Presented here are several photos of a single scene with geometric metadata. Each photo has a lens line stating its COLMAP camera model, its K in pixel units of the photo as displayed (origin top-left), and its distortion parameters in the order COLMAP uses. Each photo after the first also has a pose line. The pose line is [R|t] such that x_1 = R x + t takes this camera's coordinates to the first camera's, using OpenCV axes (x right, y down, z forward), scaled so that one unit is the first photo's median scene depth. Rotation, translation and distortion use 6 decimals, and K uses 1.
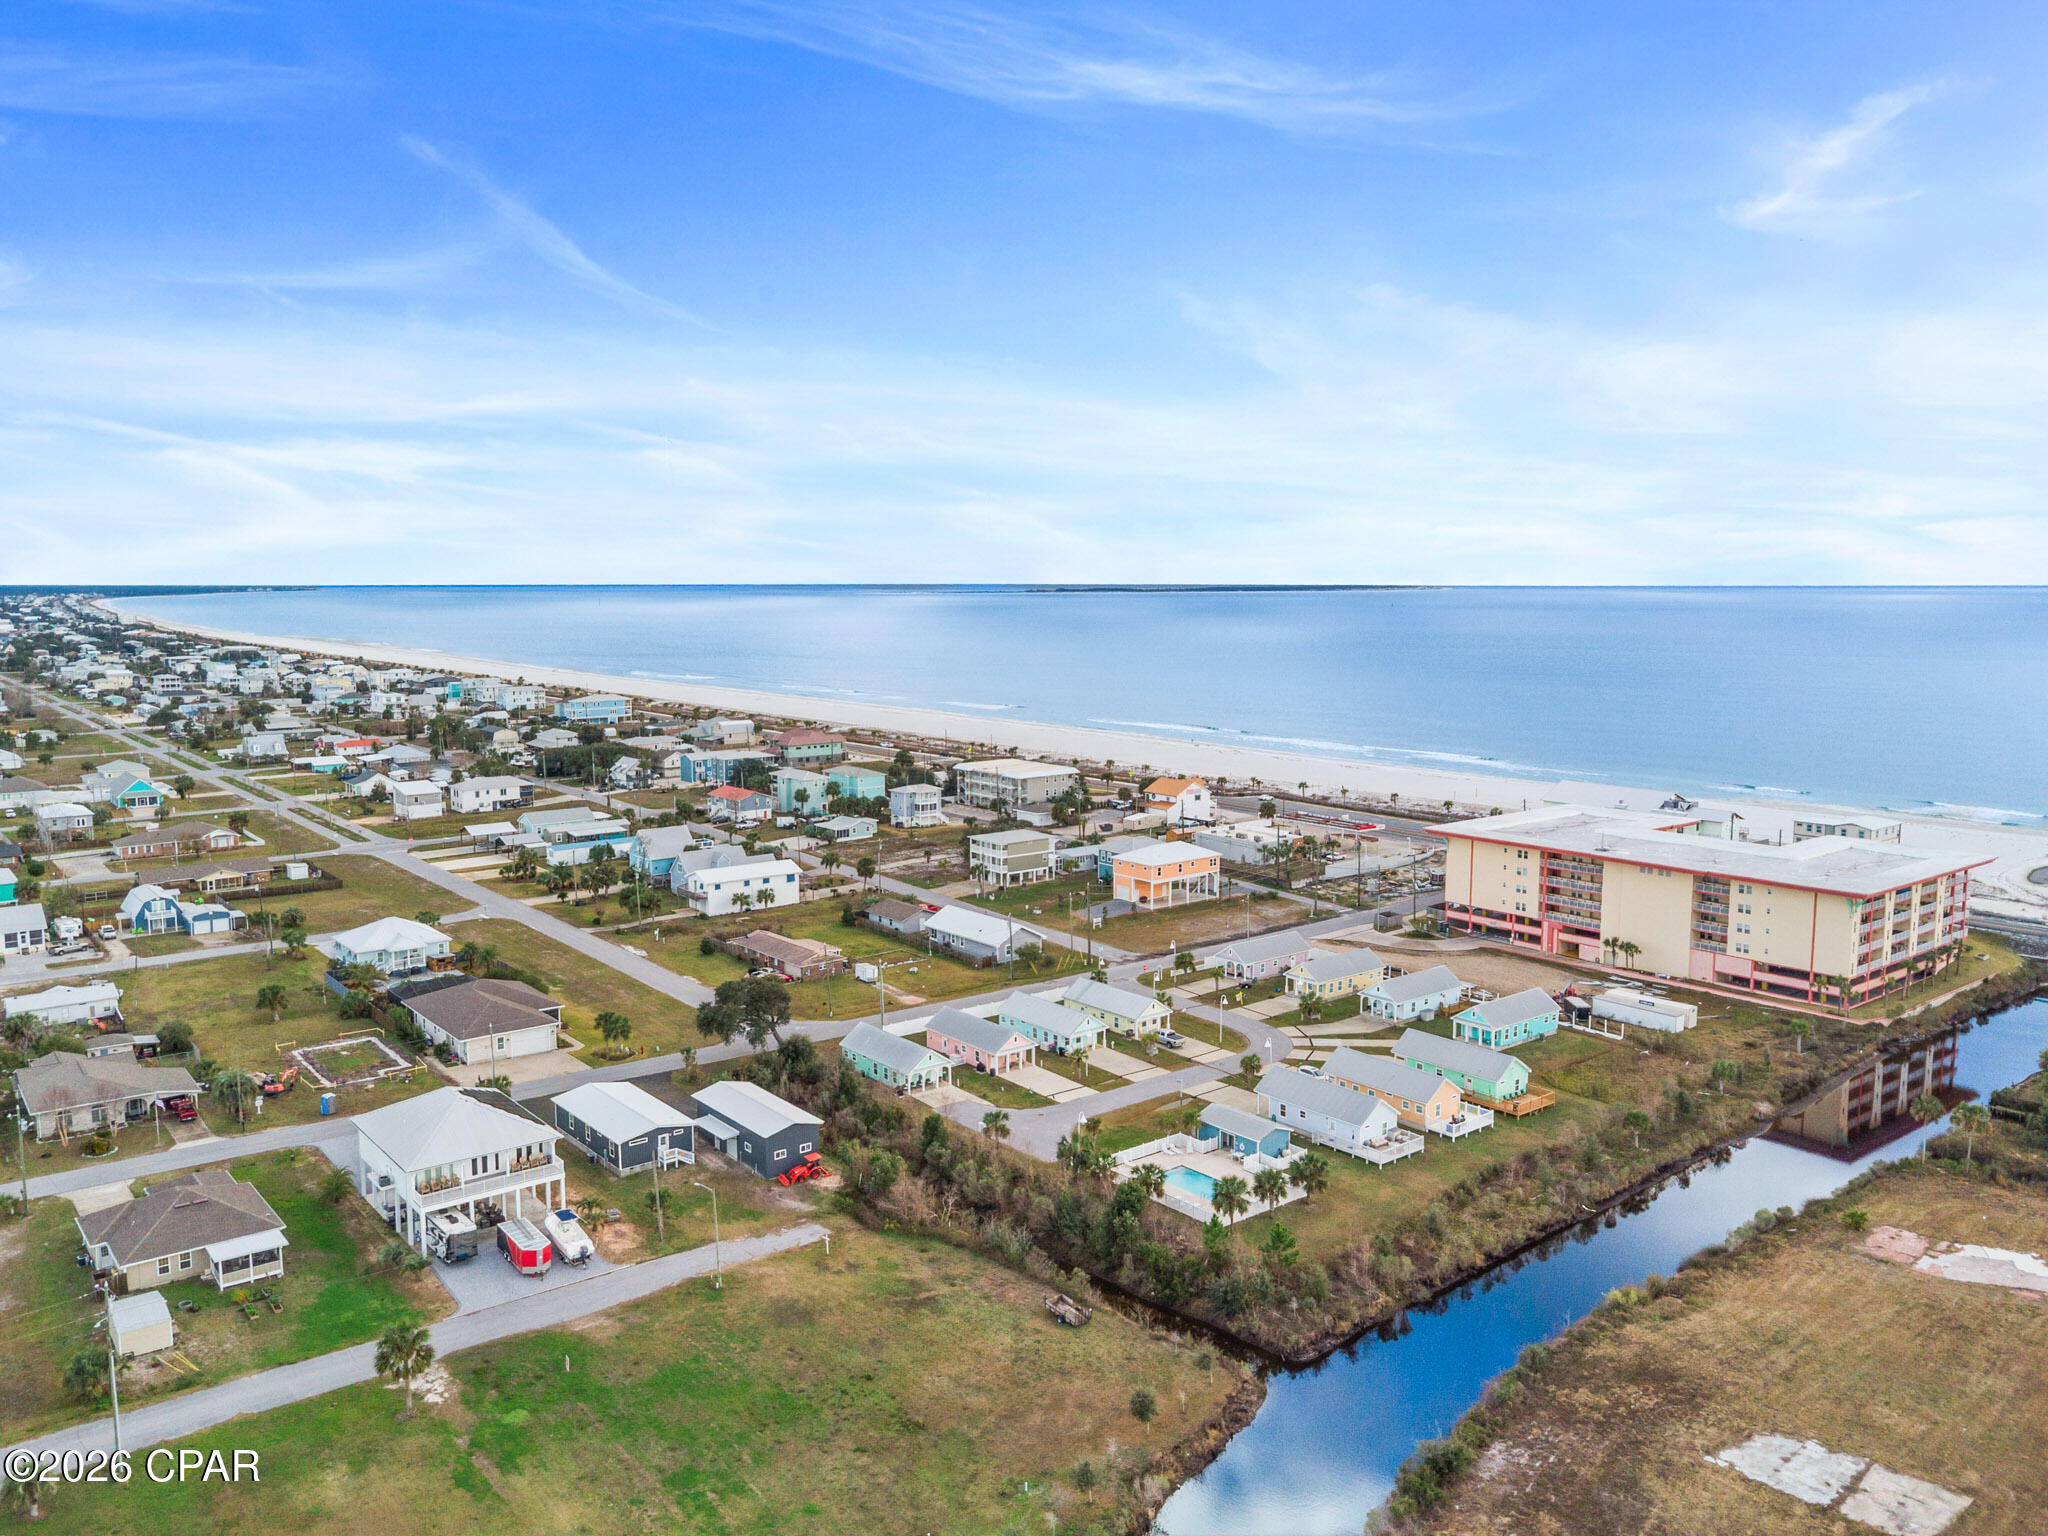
lens RADIAL K [[1509.1, 0, 1023.5], [0, 1509.1, 866.6], [0, 0, 1]] dist [0.005509, 0.005782]
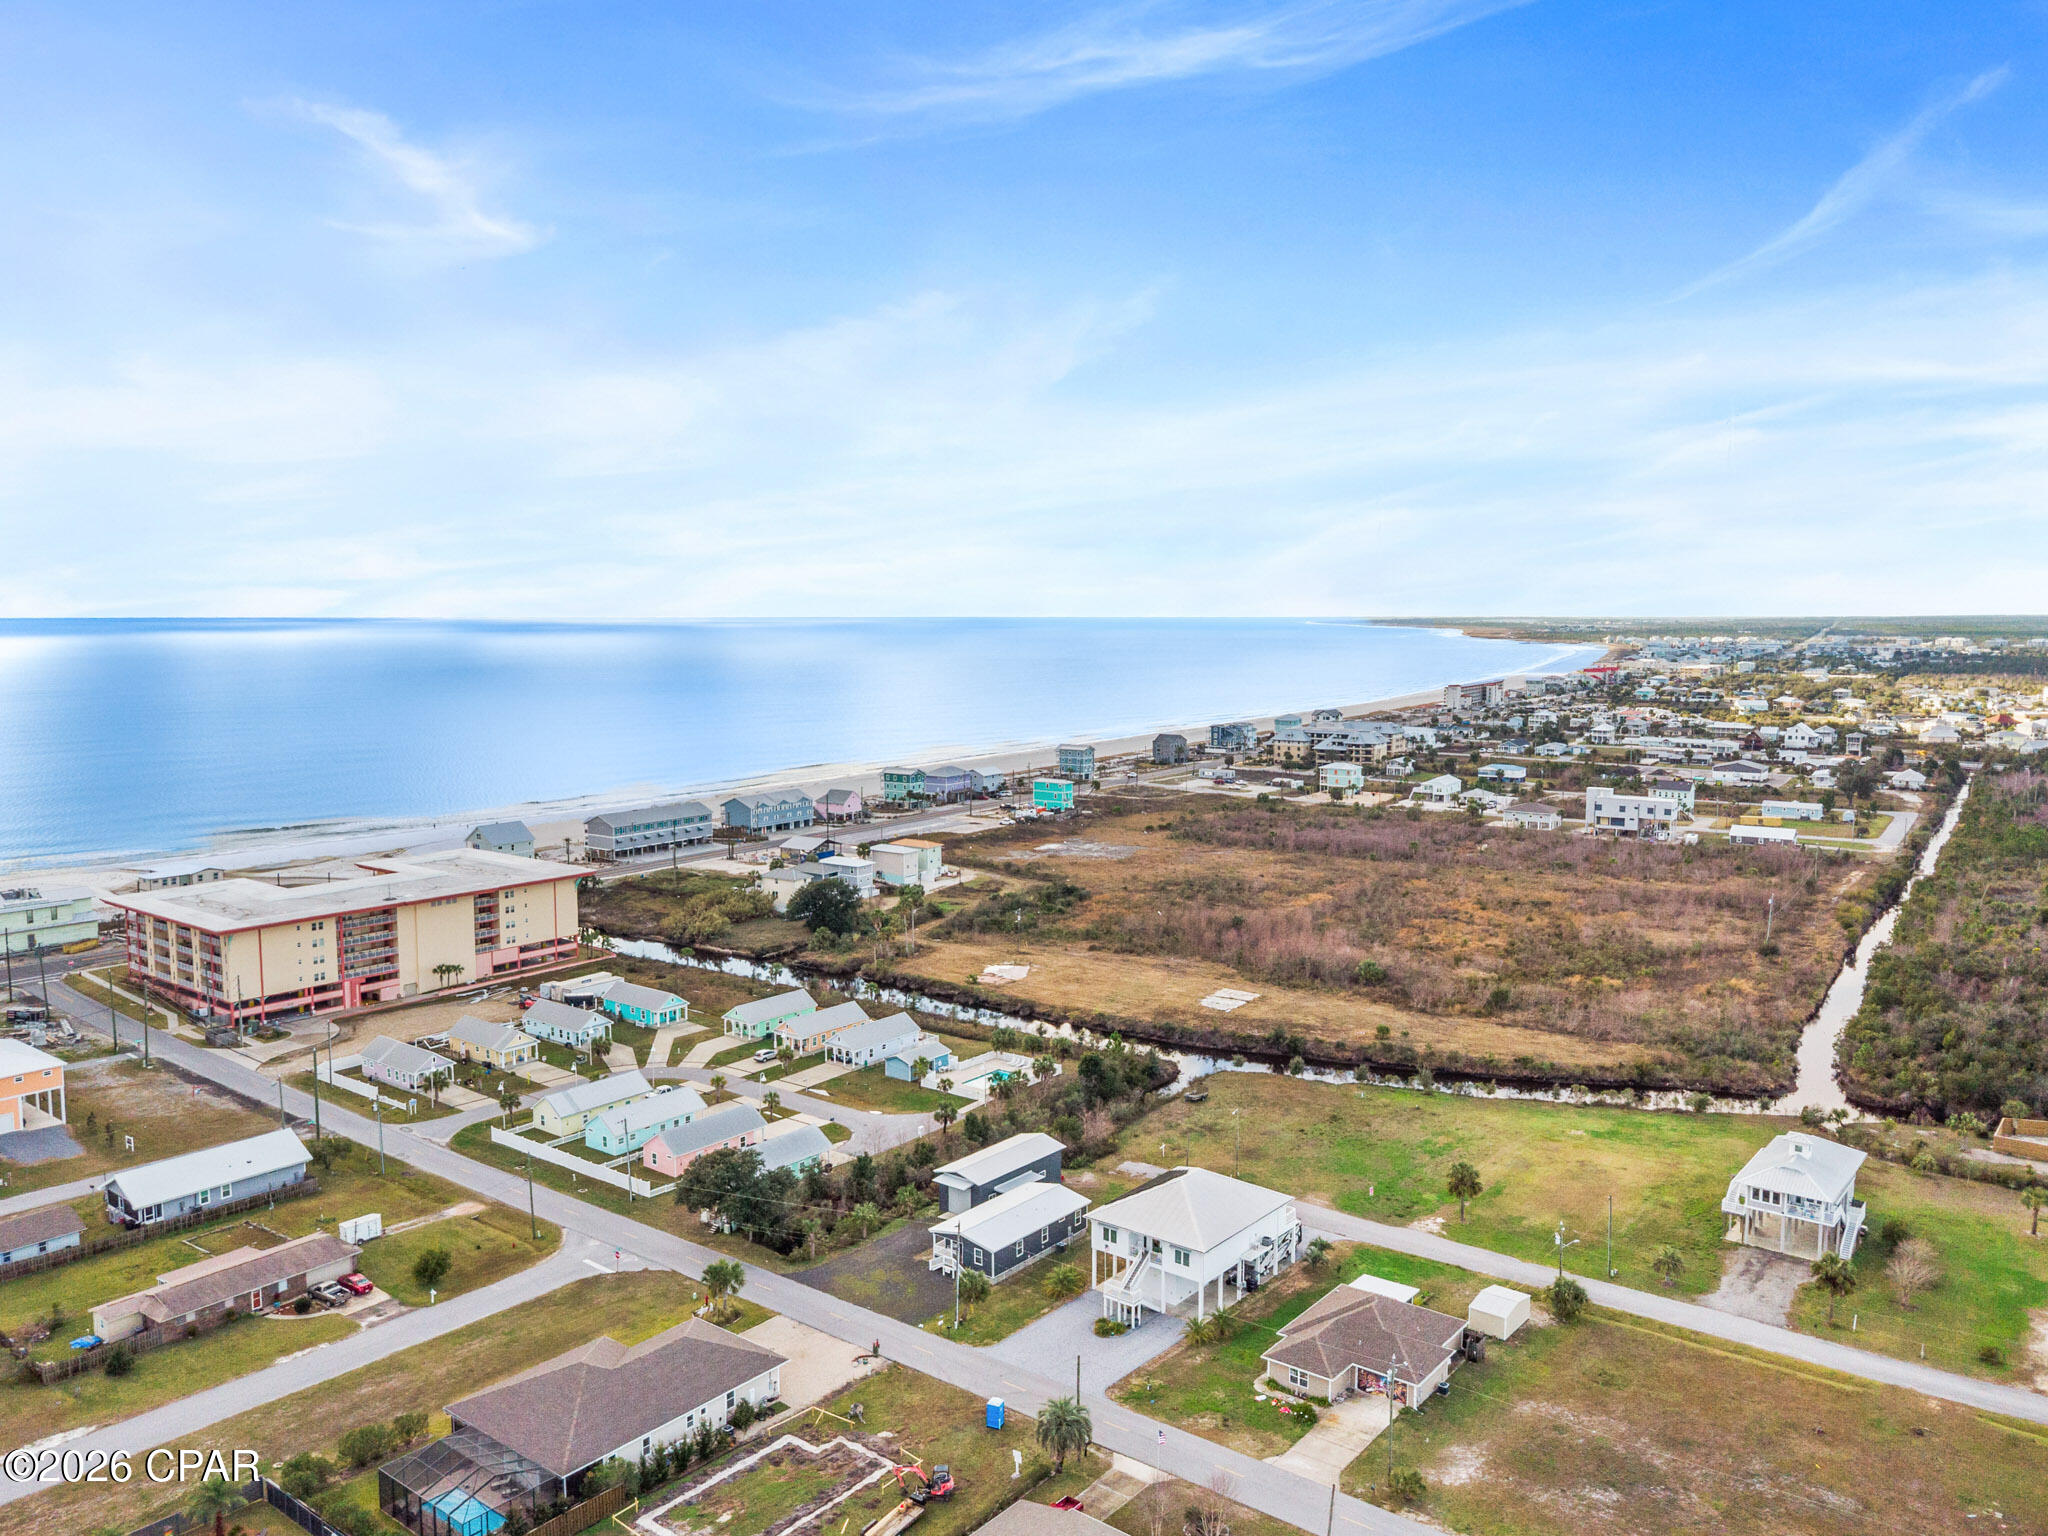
lens RADIAL K [[1506.5, 0, 1019.9], [0, 1506.5, 759.7], [0, 0, 1]] dist [0.009457, -0.000687]
pose [[-0.204385, -0.096025, 0.974169, -0.857122], [0.185951, 0.973248, 0.134947, -0.189392], [-0.961067, 0.208729, -0.181061, 0.780758]]
